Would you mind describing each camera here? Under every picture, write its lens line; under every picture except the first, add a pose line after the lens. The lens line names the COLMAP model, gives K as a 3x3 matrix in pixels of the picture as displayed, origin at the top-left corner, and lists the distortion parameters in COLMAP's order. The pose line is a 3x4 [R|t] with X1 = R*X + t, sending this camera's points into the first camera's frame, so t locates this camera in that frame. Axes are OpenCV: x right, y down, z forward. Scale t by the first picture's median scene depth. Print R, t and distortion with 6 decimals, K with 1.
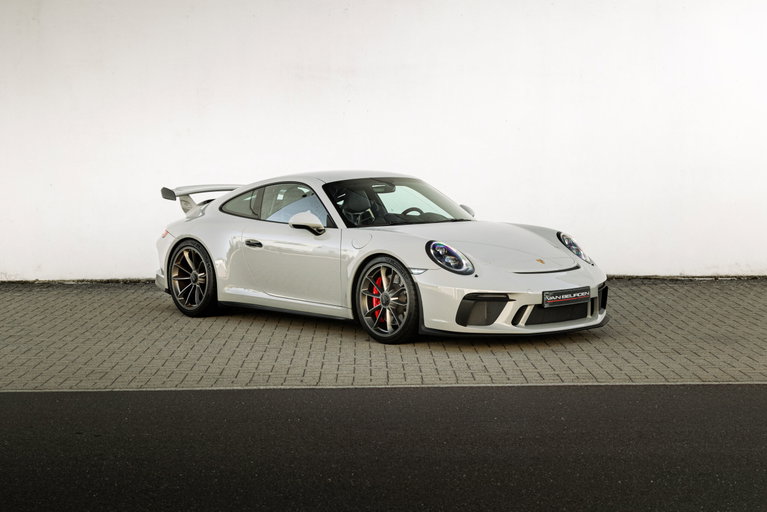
lens RADIAL K [[1629.8, 0, 383.2], [0, 1629.8, 261.2], [0, 0, 1]] dist [-0.010459, 0.000000]
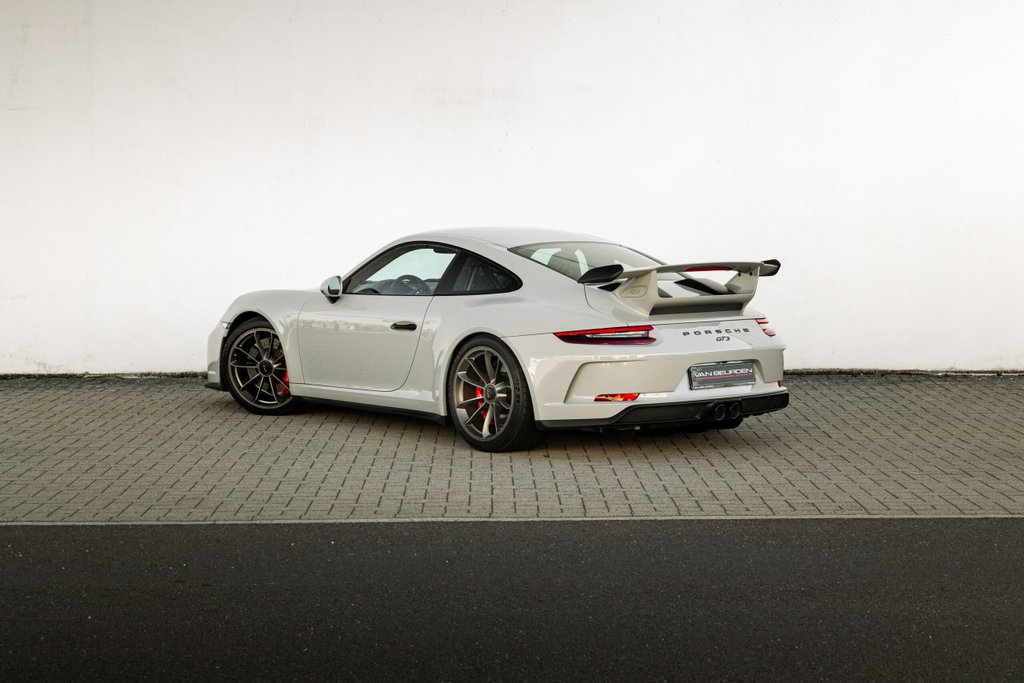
lens RADIAL K [[2175.9, 0, 505.1], [0, 2175.9, 336.7], [0, 0, 1]] dist [-0.010459, 0.000000]
pose [[0.999994, 0.003353, -0.001124, -0.028364], [-0.003359, 0.999980, -0.005270, -0.000619], [0.001106, 0.005274, 0.999985, 0.008549]]
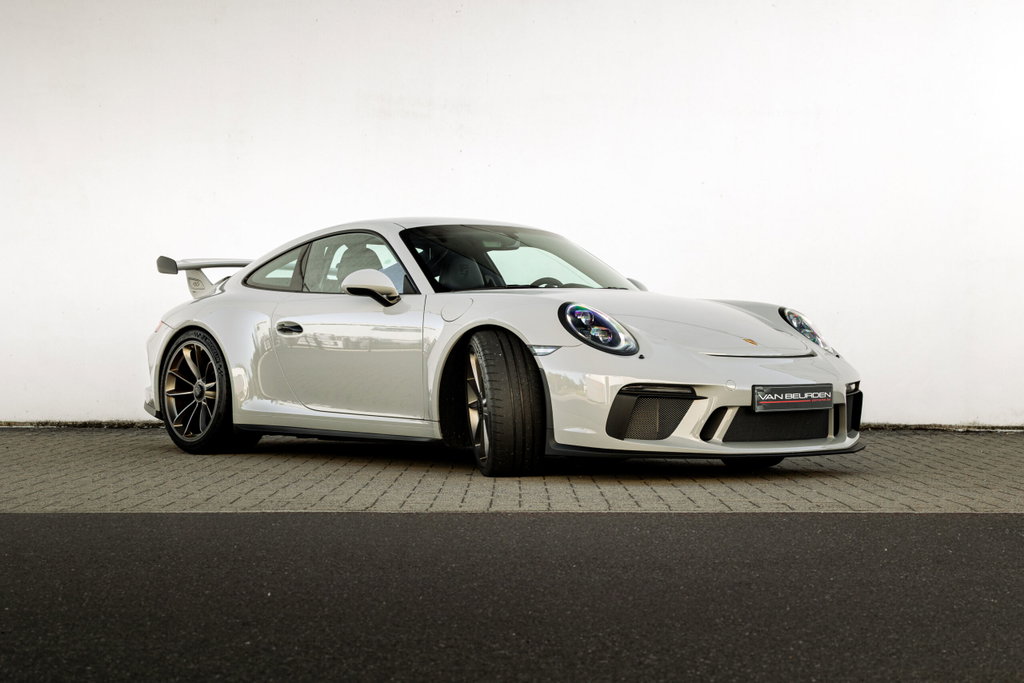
lens RADIAL K [[2175.9, 0, 511.5], [0, 2175.9, 336.8], [0, 0, 1]] dist [-0.010459, 0.000000]
pose [[0.999822, 0.009361, -0.016360, 0.019826], [-0.010705, 0.996397, -0.084134, 0.067873], [0.015514, 0.084294, 0.996320, 0.196800]]
